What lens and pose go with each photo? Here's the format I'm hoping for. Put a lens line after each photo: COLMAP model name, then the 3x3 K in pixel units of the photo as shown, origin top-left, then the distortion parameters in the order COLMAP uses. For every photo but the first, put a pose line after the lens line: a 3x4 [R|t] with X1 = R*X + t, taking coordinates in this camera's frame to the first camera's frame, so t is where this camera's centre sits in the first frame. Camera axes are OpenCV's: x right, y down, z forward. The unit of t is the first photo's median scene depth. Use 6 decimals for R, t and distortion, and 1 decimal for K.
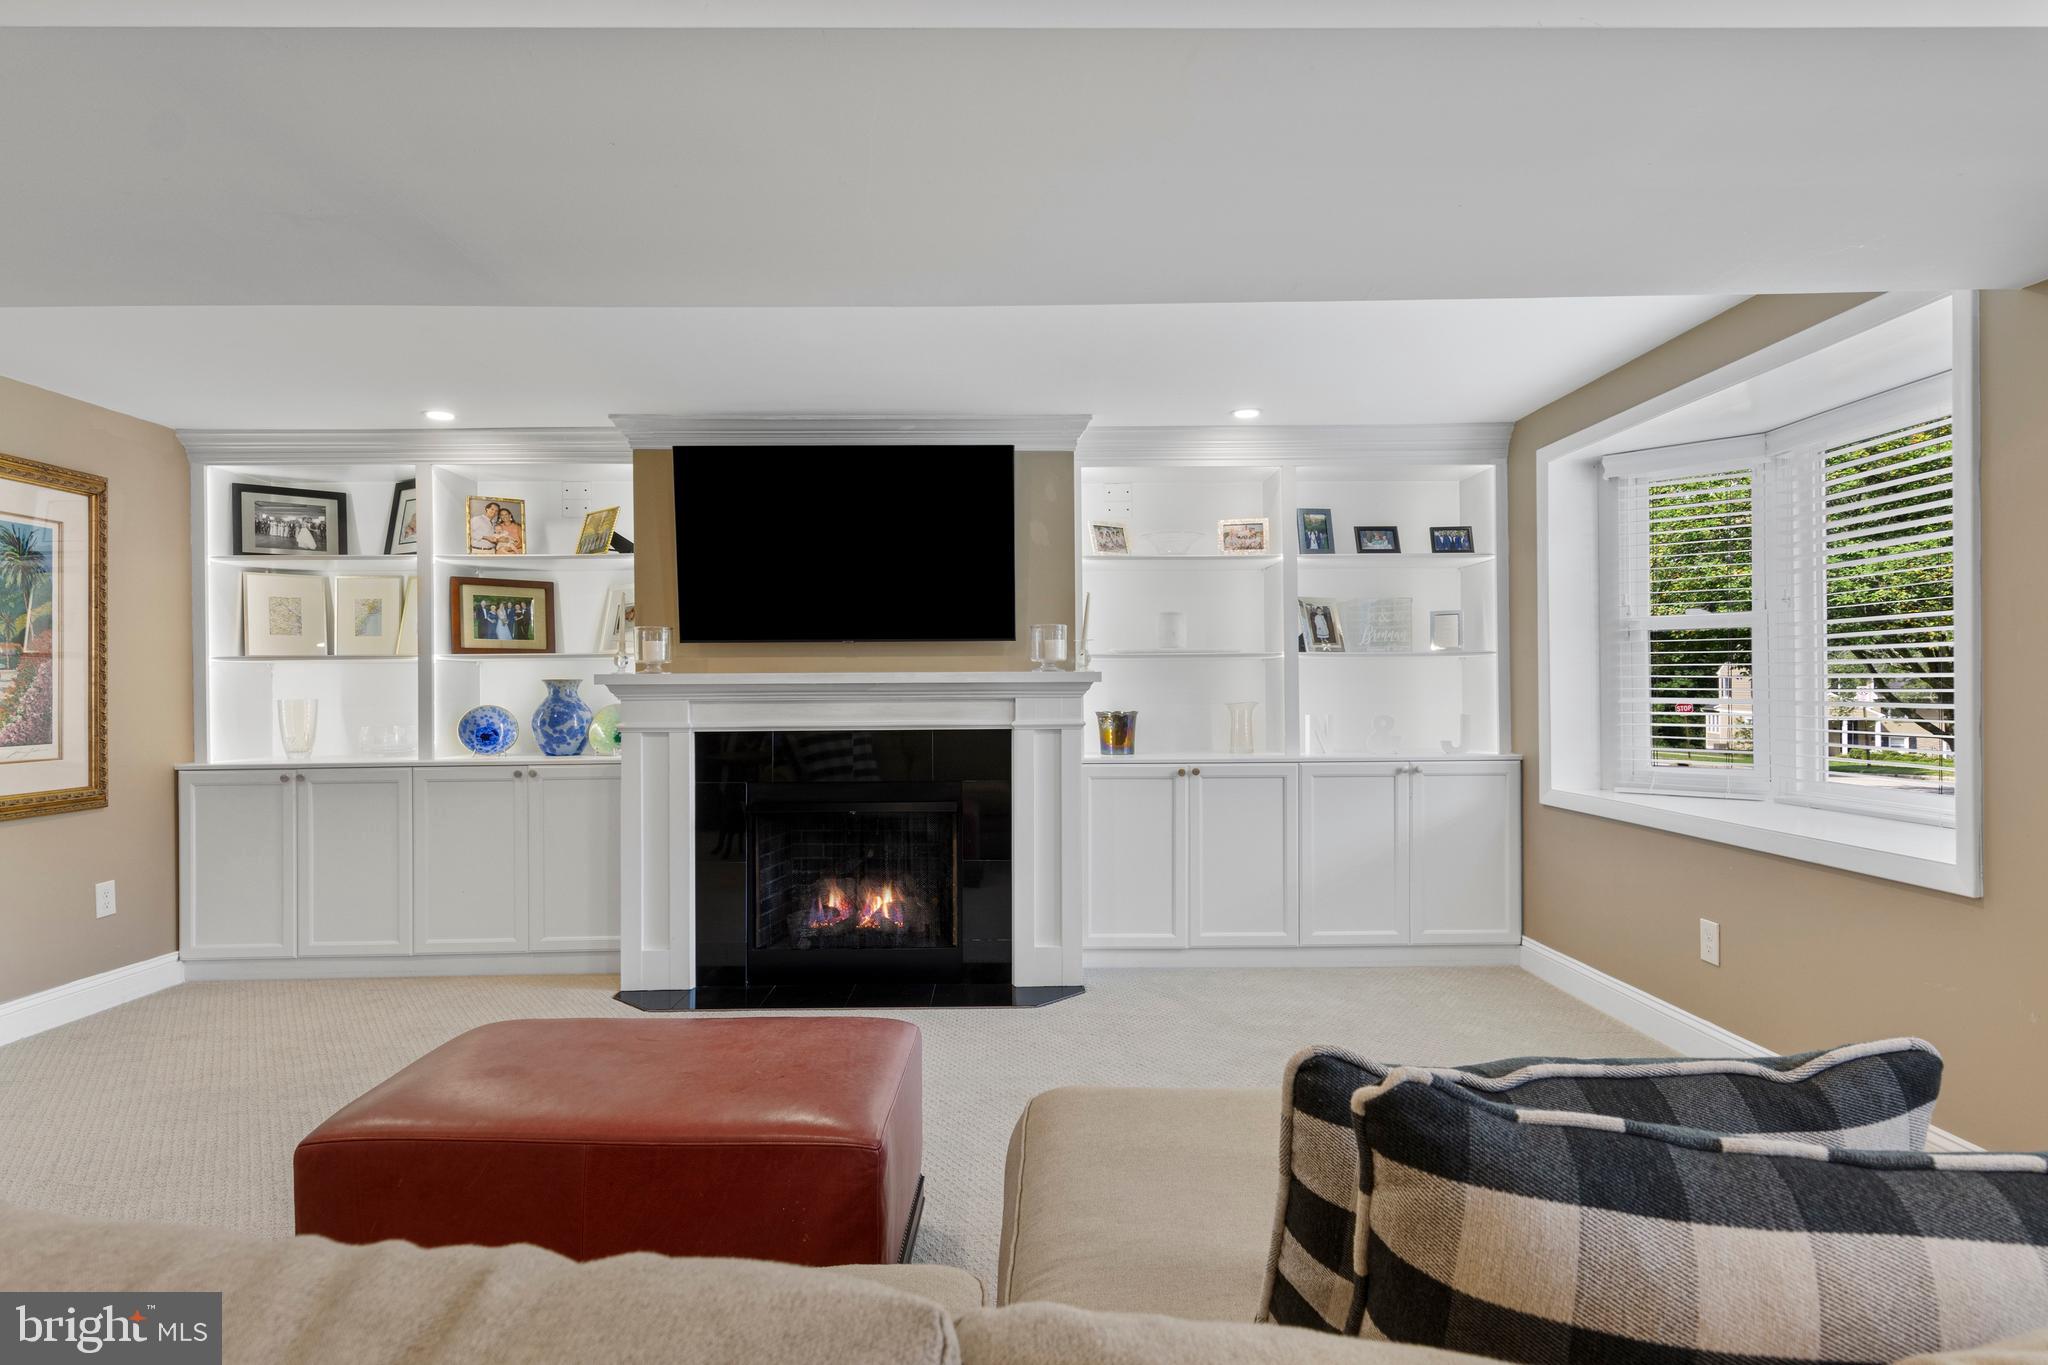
lens RADIAL K [[1047.3, 0, 1015.4], [0, 1047.3, 687.2], [0, 0, 1]] dist [0.010397, -0.002886]
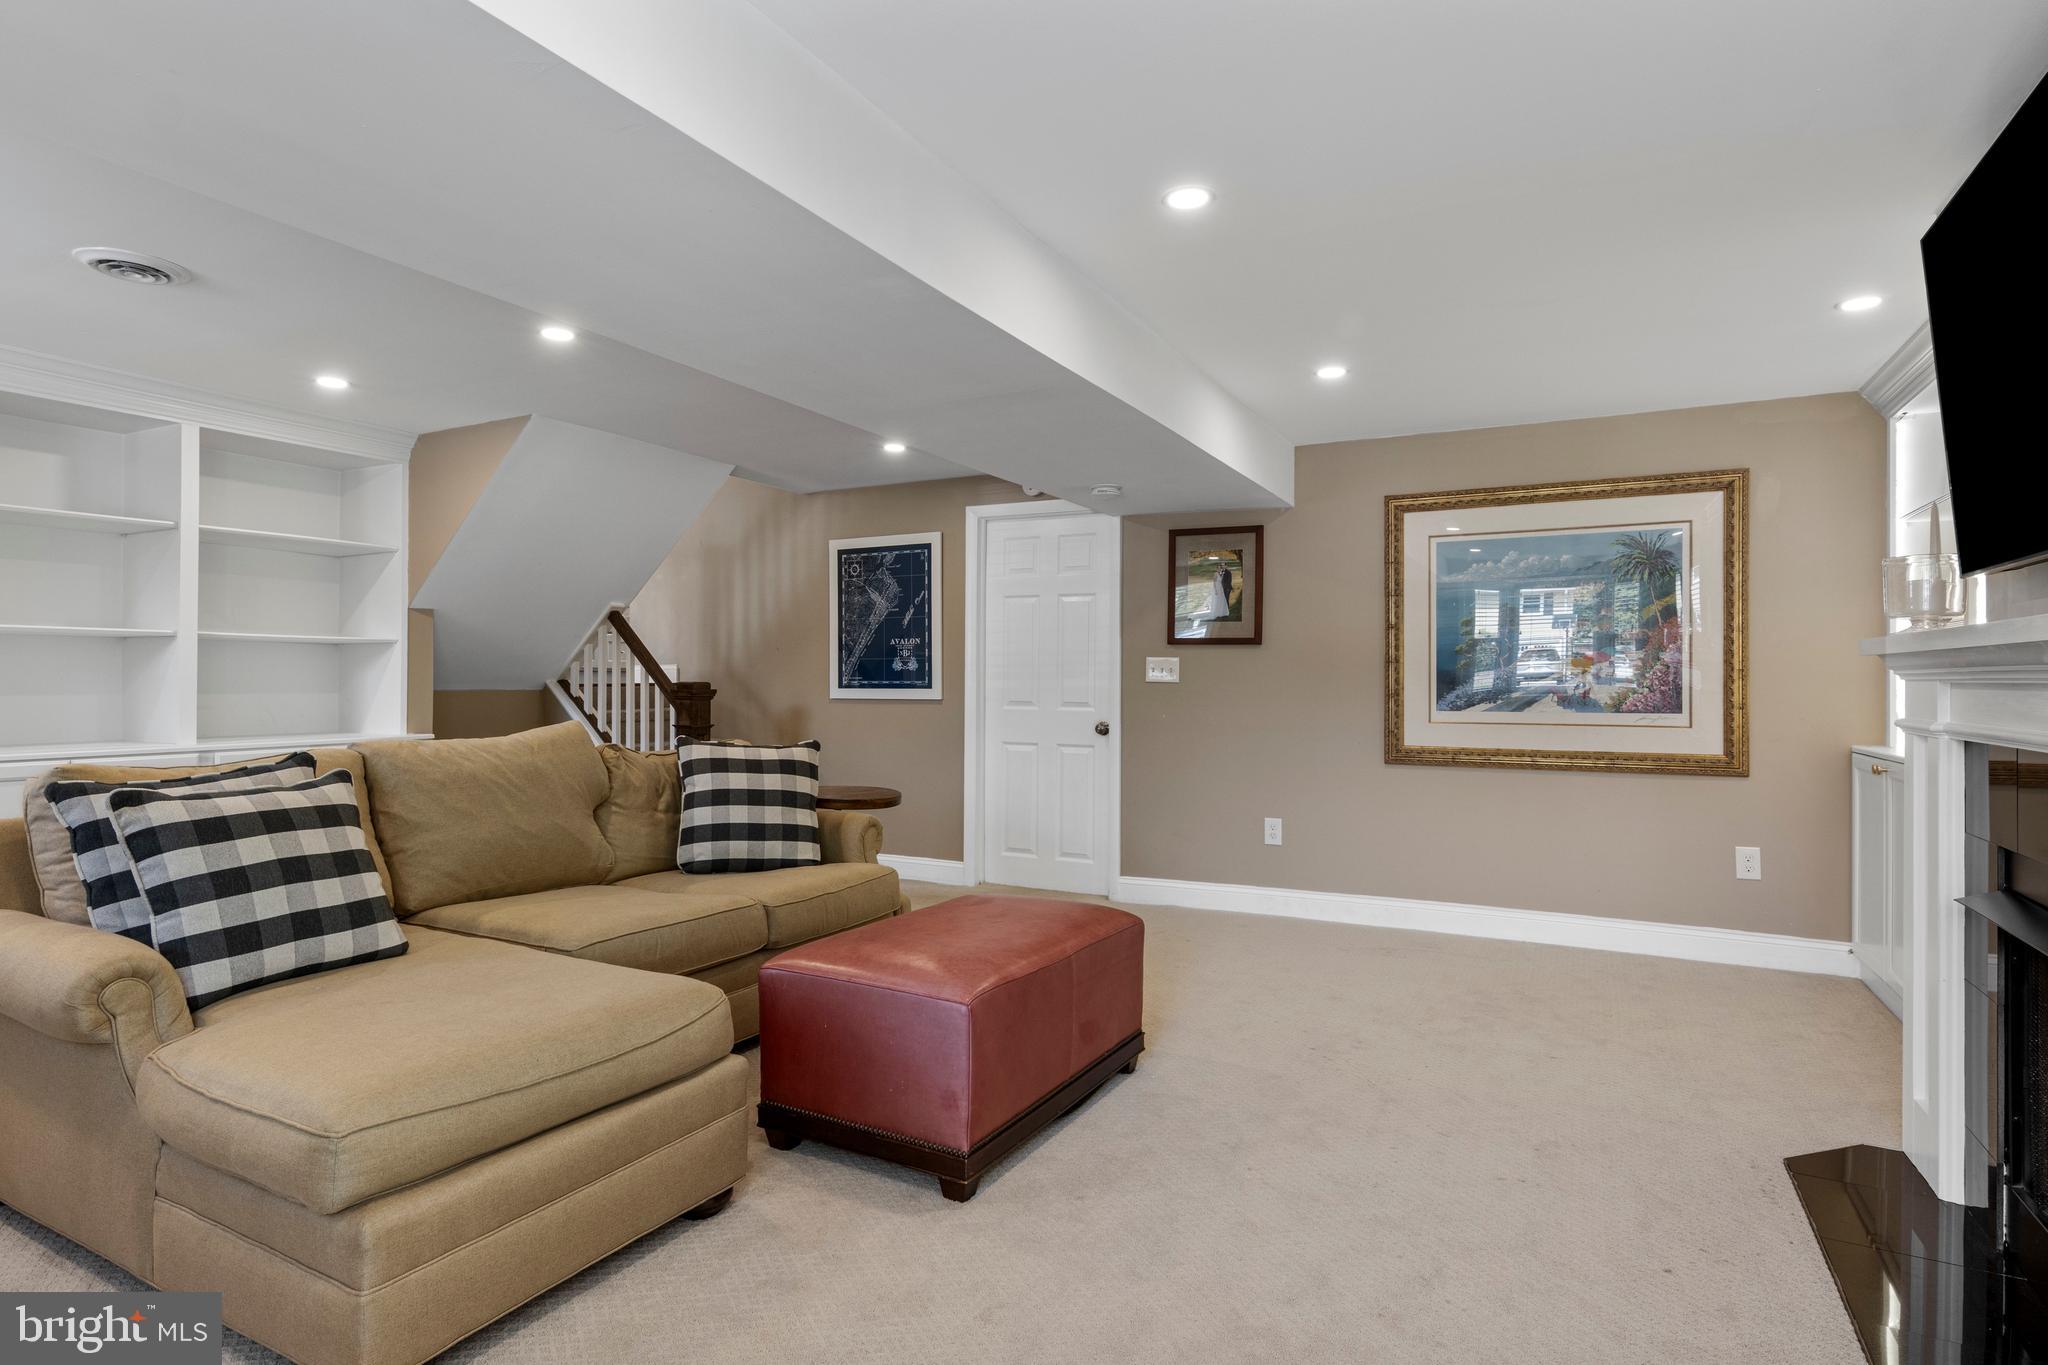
lens RADIAL K [[1047.3, 0, 1026.5], [0, 1047.3, 684.8], [0, 0, 1]] dist [0.010397, -0.002886]
pose [[-0.488377, 0.005550, -0.872615, 0.387550], [-0.002299, 0.999968, 0.007646, 0.012641], [0.872630, 0.005741, -0.488349, 0.802694]]
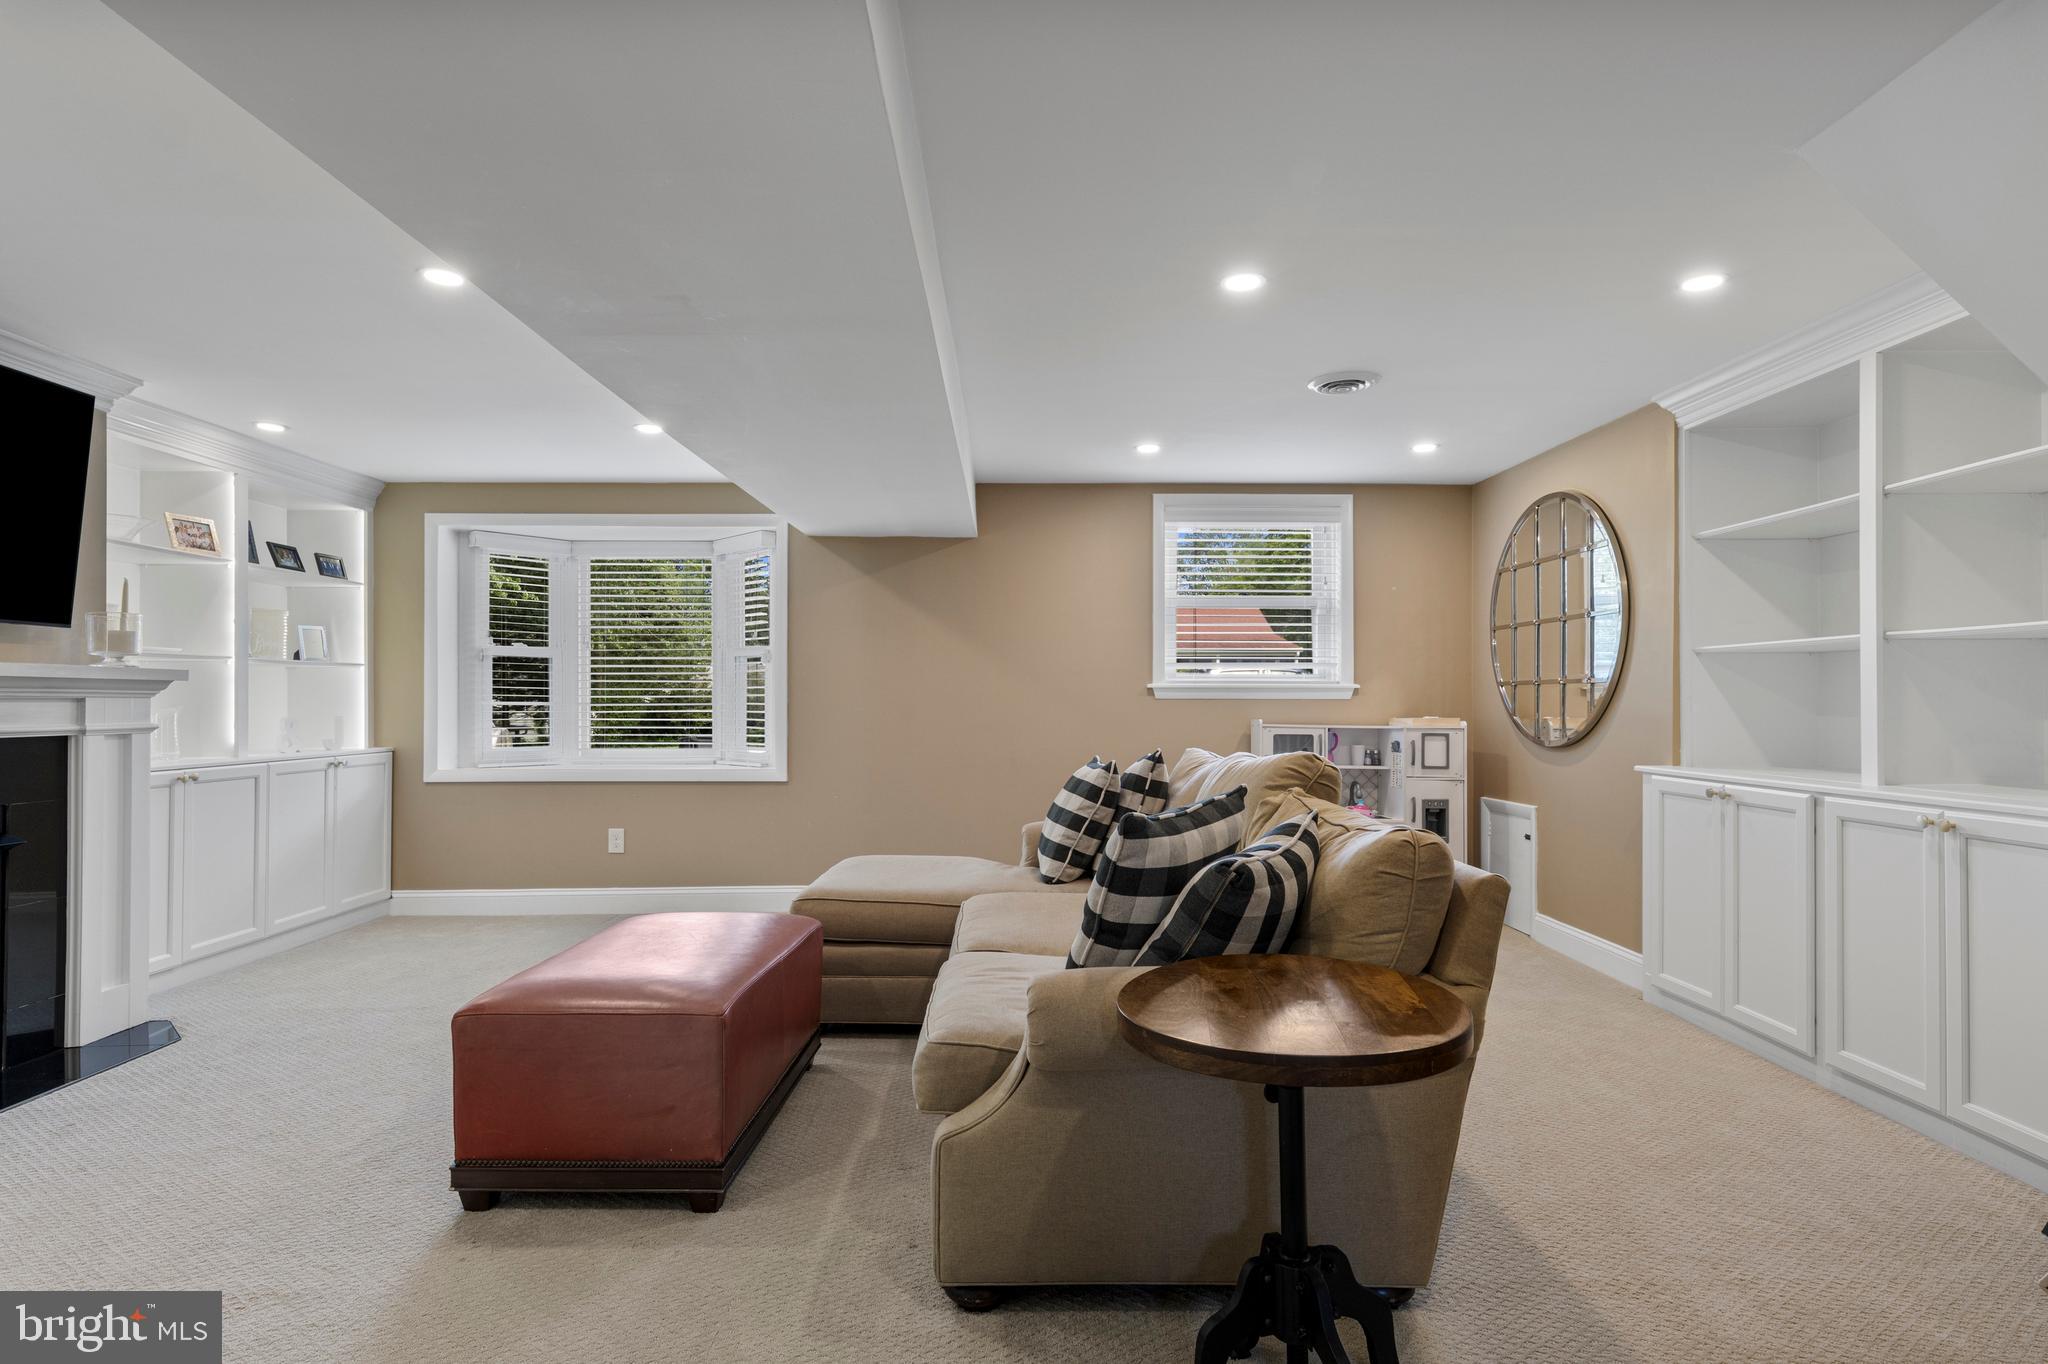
lens RADIAL K [[1047.3, 0, 1019.7], [0, 1047.3, 691.5], [0, 0, 1]] dist [0.010397, -0.002886]
pose [[0.009453, 0.015614, 0.999833, -0.812248], [-0.001513, 0.999877, -0.015600, 0.016886], [-0.999954, -0.001365, 0.009475, 0.244637]]
